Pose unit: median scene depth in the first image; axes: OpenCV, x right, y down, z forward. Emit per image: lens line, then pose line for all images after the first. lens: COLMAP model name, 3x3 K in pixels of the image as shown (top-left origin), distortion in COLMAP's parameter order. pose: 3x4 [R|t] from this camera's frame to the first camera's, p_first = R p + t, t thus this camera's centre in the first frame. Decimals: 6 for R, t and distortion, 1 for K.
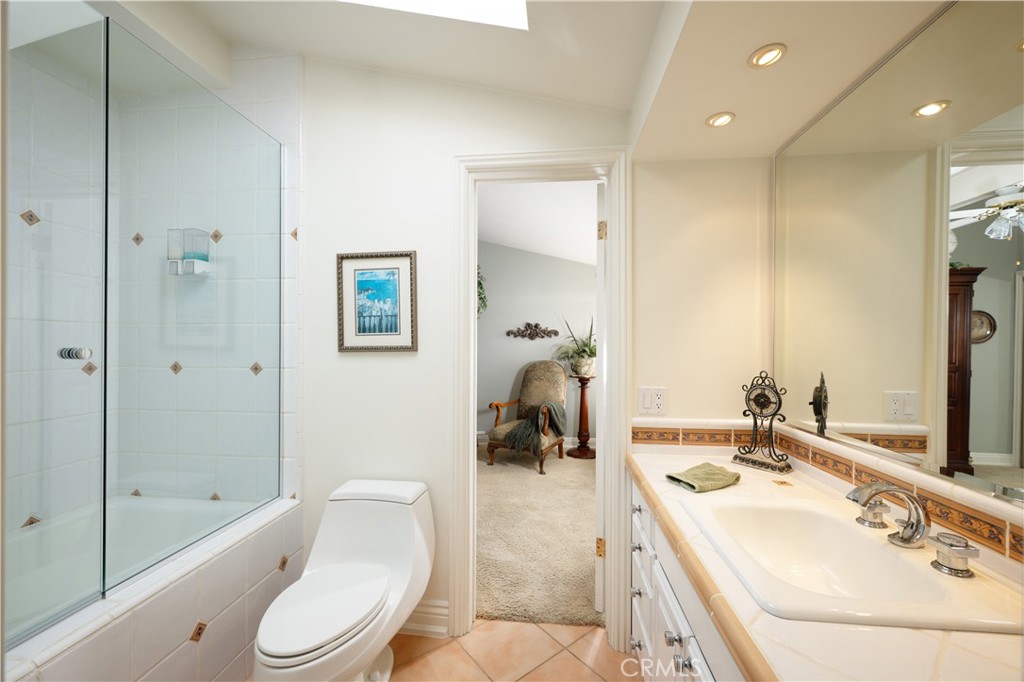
lens RADIAL K [[403.5, 0, 513.0], [0, 403.5, 343.2], [0, 0, 1]] dist [-0.001473, 0.000064]
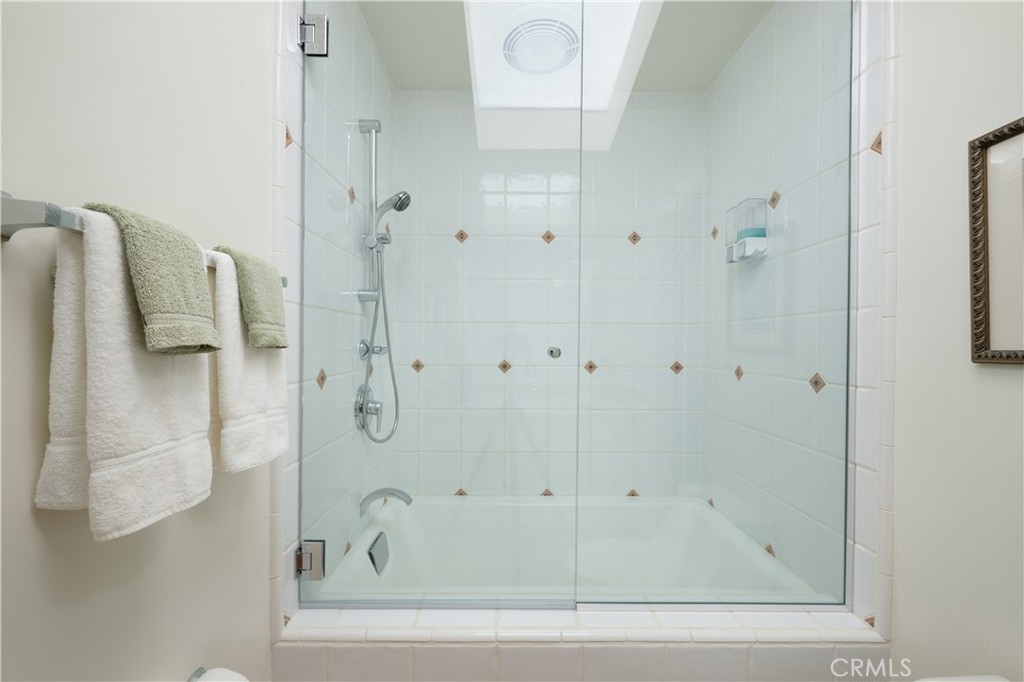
lens RADIAL K [[403.5, 0, 501.3], [0, 403.5, 345.0], [0, 0, 1]] dist [-0.001473, 0.000064]
pose [[0.103660, 0.001202, -0.994612, -0.051160], [-0.001755, 0.999998, 0.001025, 0.003333], [0.994611, 0.001639, 0.103662, 0.454799]]
